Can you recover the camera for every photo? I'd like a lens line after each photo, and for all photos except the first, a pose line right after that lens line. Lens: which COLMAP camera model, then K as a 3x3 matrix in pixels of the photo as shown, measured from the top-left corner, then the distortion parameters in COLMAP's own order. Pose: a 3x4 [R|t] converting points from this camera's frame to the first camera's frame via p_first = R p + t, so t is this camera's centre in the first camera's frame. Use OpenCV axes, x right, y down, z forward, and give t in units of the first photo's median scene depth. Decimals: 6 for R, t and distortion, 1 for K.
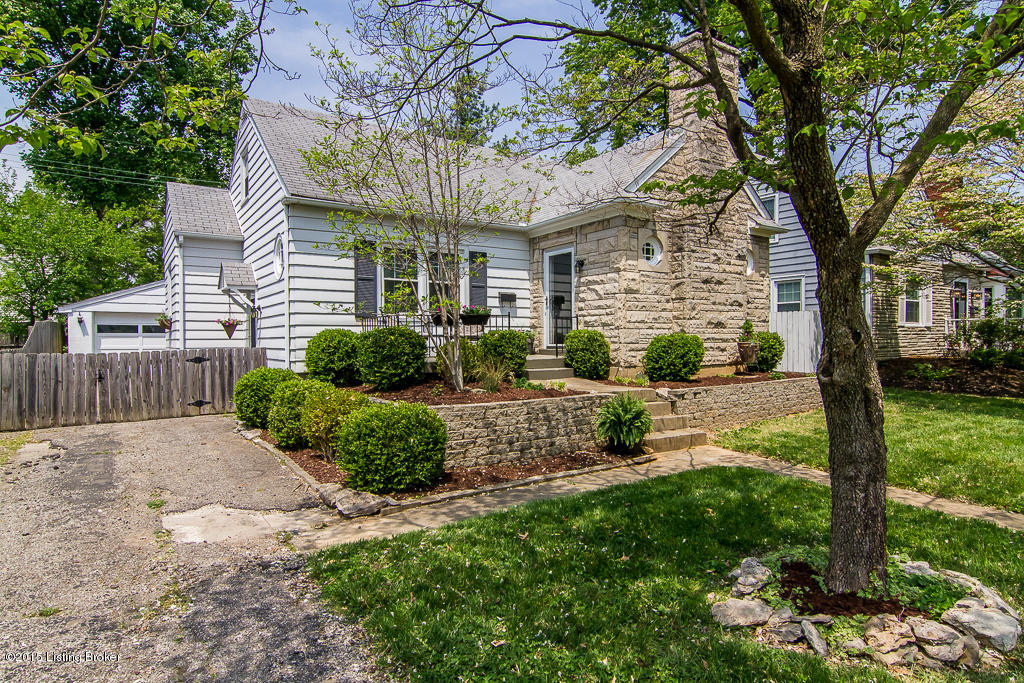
lens RADIAL K [[570.1, 0, 528.5], [0, 570.1, 345.4], [0, 0, 1]] dist [-0.003181, 0.003555]
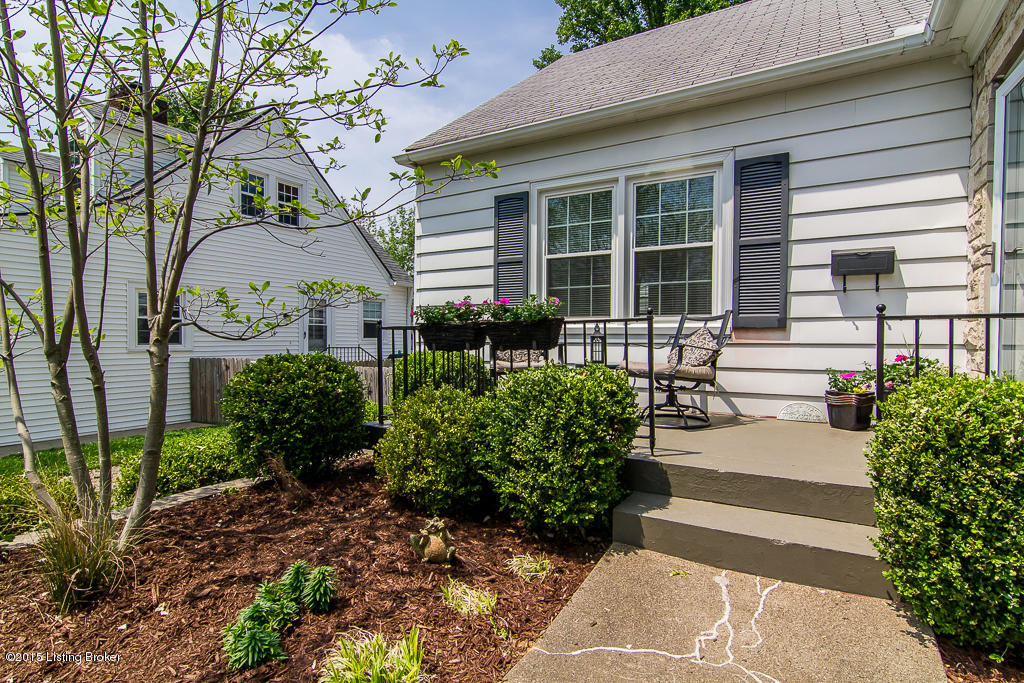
lens RADIAL K [[526.9, 0, 509.2], [0, 526.9, 345.6], [0, 0, 1]] dist [-0.004327, 0.004043]
pose [[0.406269, 0.019421, -0.913547, 0.193685], [-0.016803, 0.999764, 0.013781, -0.038044], [0.913599, 0.009752, 0.406500, 0.755610]]
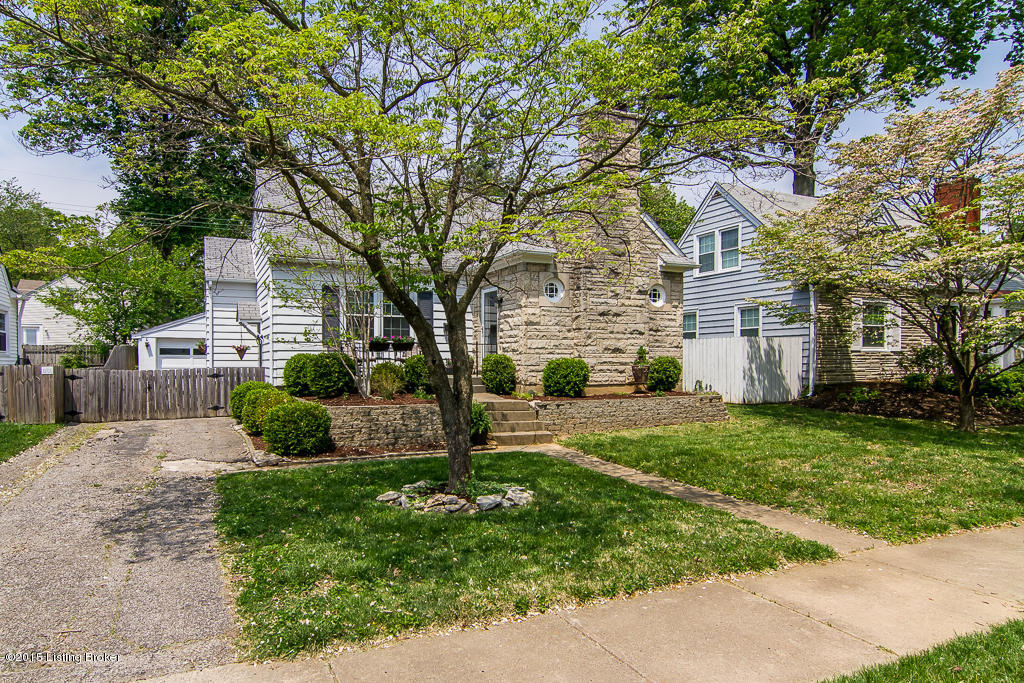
lens RADIAL K [[618.6, 0, 491.8], [0, 618.6, 369.3], [0, 0, 1]] dist [-0.005666, -0.000277]
pose [[0.984038, 0.007584, -0.177797, 0.319409], [-0.007138, 0.999970, 0.003149, 0.000495], [0.177815, -0.001829, 0.984062, -0.318917]]
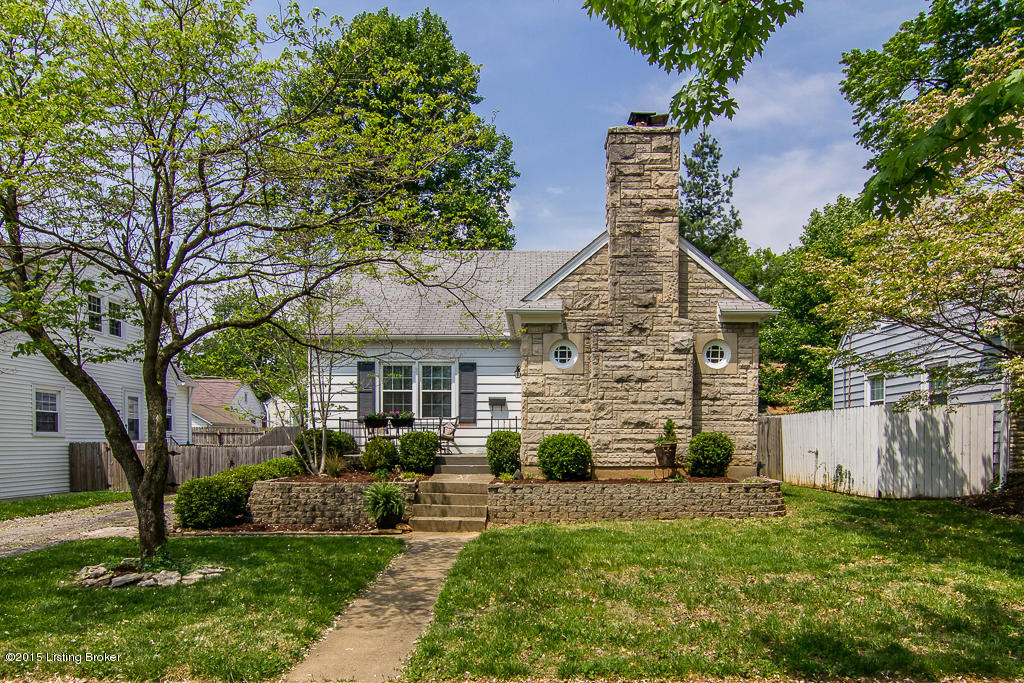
lens RADIAL K [[671.6, 0, 538.8], [0, 671.6, 454.1], [0, 0, 1]] dist [-0.004702, -0.001149]
pose [[0.824760, 0.014838, -0.565288, 0.859884], [-0.012074, 0.999890, 0.008629, 0.005575], [0.565354, -0.000292, 0.824848, -0.025406]]
